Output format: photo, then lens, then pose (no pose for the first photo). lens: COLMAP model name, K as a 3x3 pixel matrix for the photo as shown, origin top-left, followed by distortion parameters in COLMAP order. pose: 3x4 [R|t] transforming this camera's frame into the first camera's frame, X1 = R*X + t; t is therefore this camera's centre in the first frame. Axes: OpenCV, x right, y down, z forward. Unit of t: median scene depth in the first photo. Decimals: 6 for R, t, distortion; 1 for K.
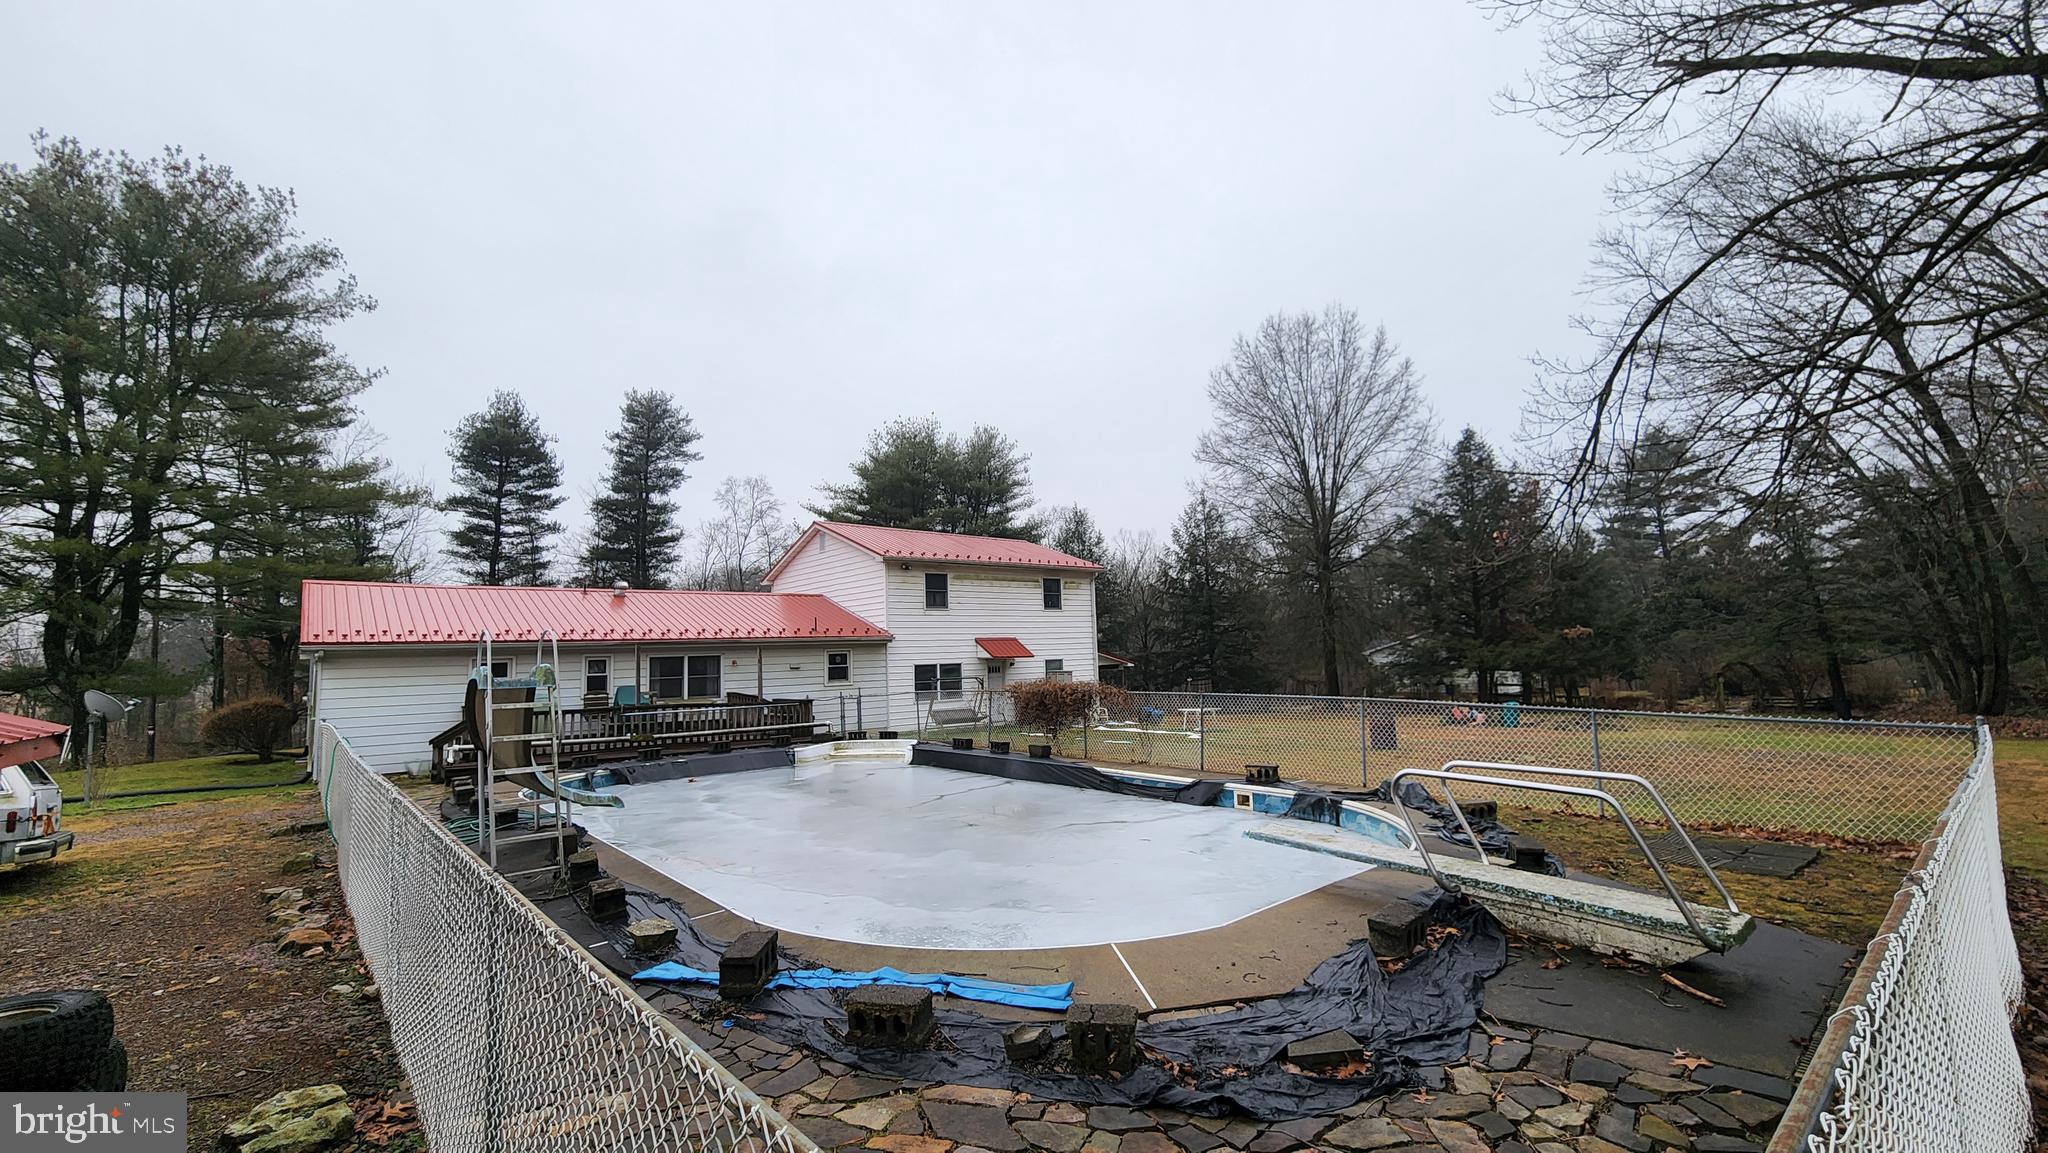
lens RADIAL K [[851.5, 0, 1024.0], [0, 851.5, 576.5], [0, 0, 1]] dist [0.000221, 0.000751]
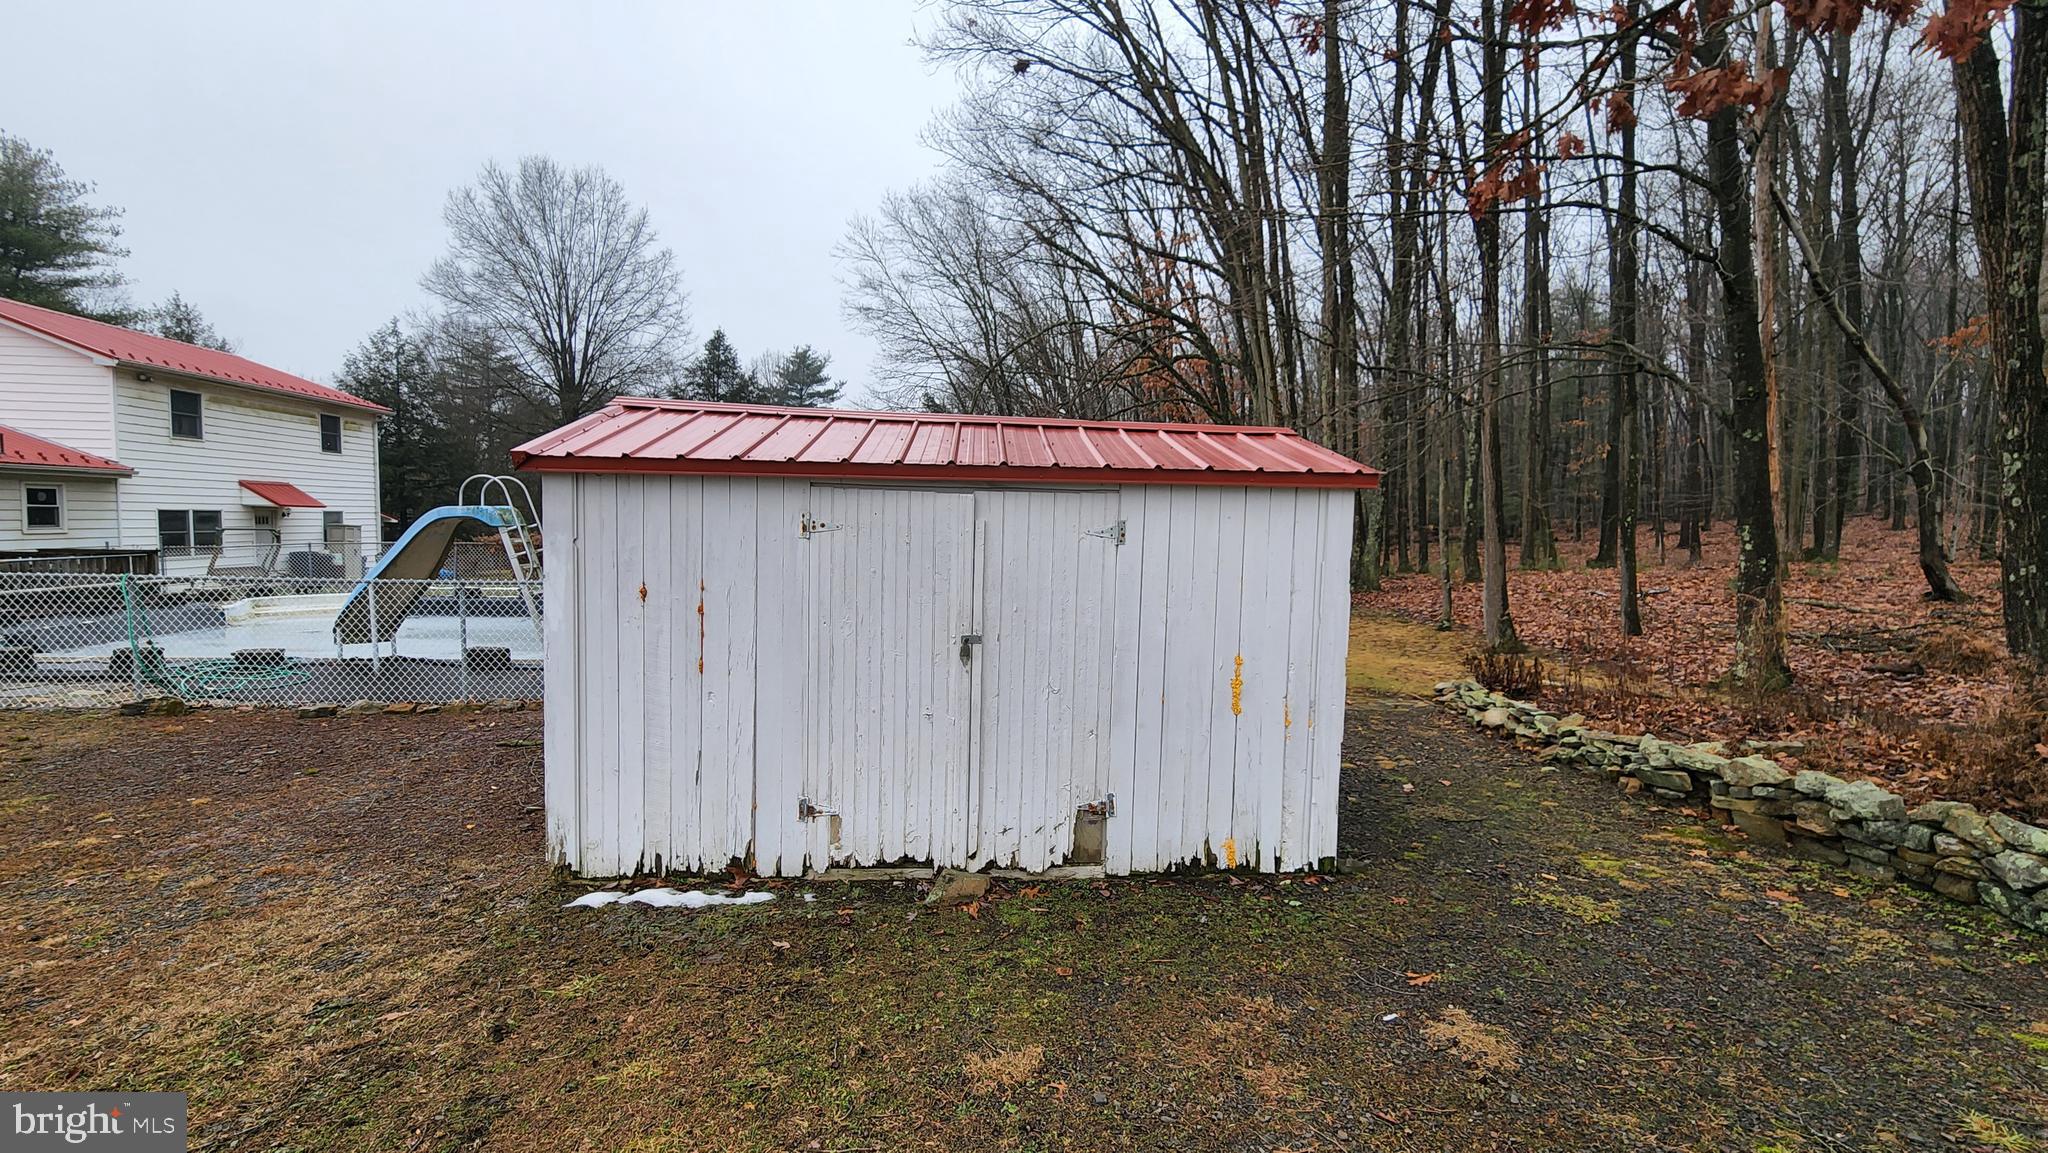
lens RADIAL K [[853.9, 0, 1053.5], [0, 853.9, 578.2], [0, 0, 1]] dist [-0.000219, -0.002745]
pose [[0.548635, -0.011800, 0.835978, -0.257277], [-0.117222, 0.988938, 0.090890, 0.000993], [-0.827803, -0.147861, 0.541183, -0.066976]]
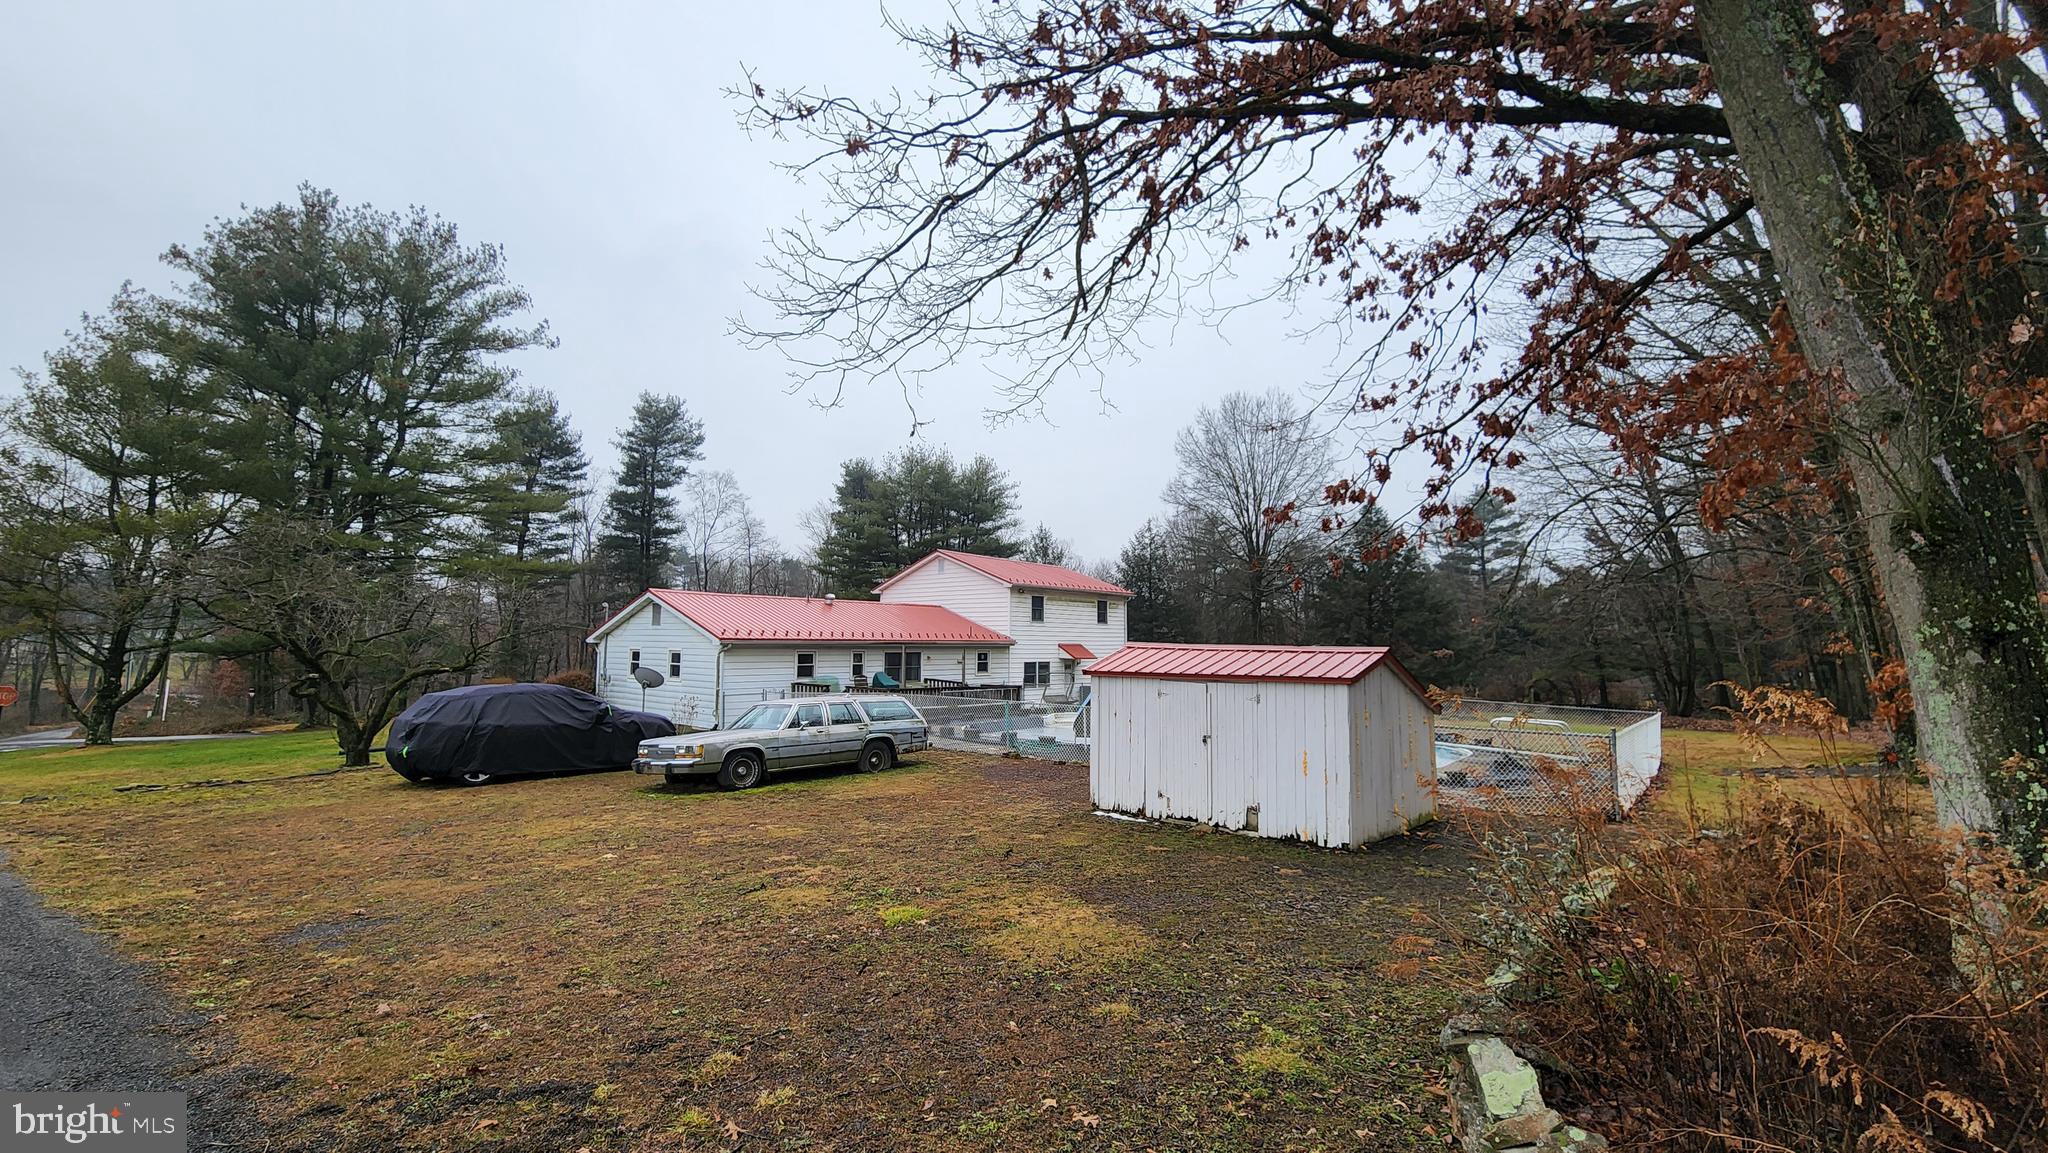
lens RADIAL K [[851.5, 0, 1024.0], [0, 851.5, 576.5], [0, 0, 1]] dist [0.000221, 0.000751]
pose [[0.984826, 0.052584, 0.165388, -0.288205], [-0.054501, 0.998489, 0.007073, -0.035375], [-0.164766, -0.015979, 0.986203, -0.286429]]
